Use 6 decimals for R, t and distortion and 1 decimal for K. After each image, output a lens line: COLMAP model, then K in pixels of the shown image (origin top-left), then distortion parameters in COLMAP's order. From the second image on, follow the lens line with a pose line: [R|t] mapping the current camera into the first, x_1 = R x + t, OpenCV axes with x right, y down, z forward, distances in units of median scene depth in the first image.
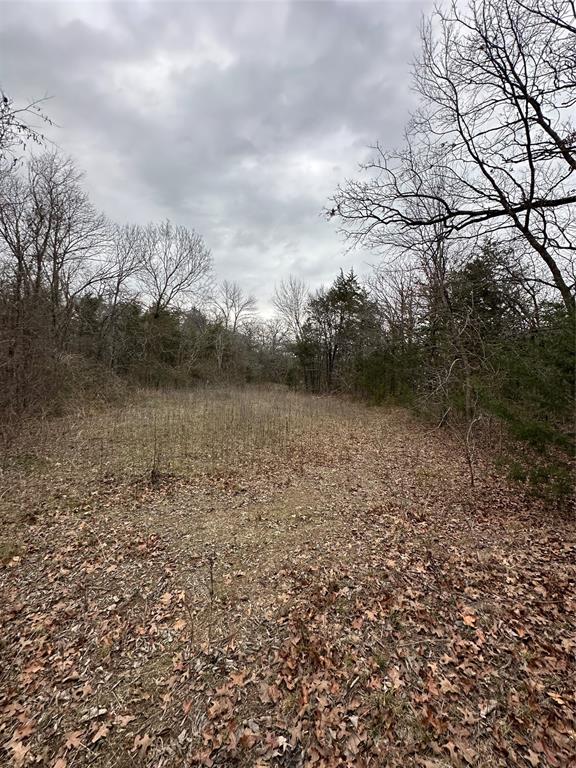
lens RADIAL K [[308.3, 0, 289.0], [0, 308.3, 382.5], [0, 0, 1]] dist [0.002739, 0.000418]
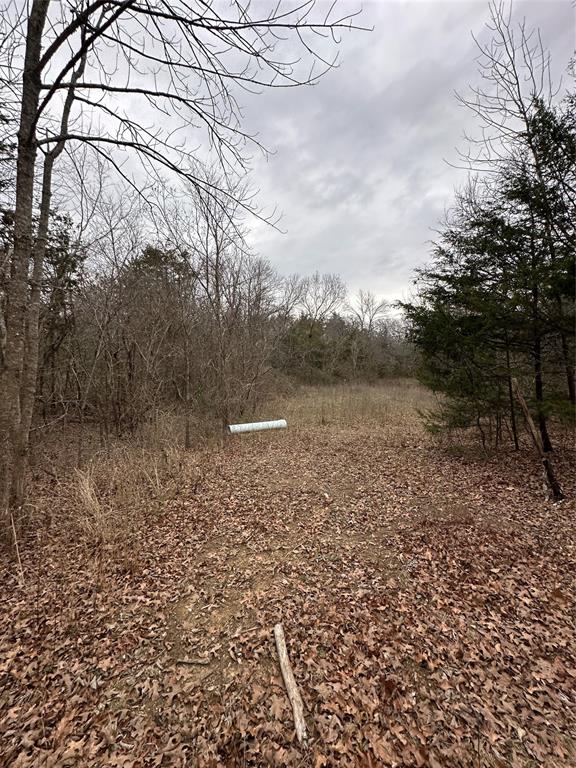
lens RADIAL K [[308.3, 0, 287.8], [0, 308.3, 384.2], [0, 0, 1]] dist [0.002739, 0.000418]
pose [[0.899393, -0.006581, -0.437091, 0.078951], [0.019535, 0.999493, 0.025148, -0.017056], [0.436704, -0.031156, 0.899065, -0.258061]]
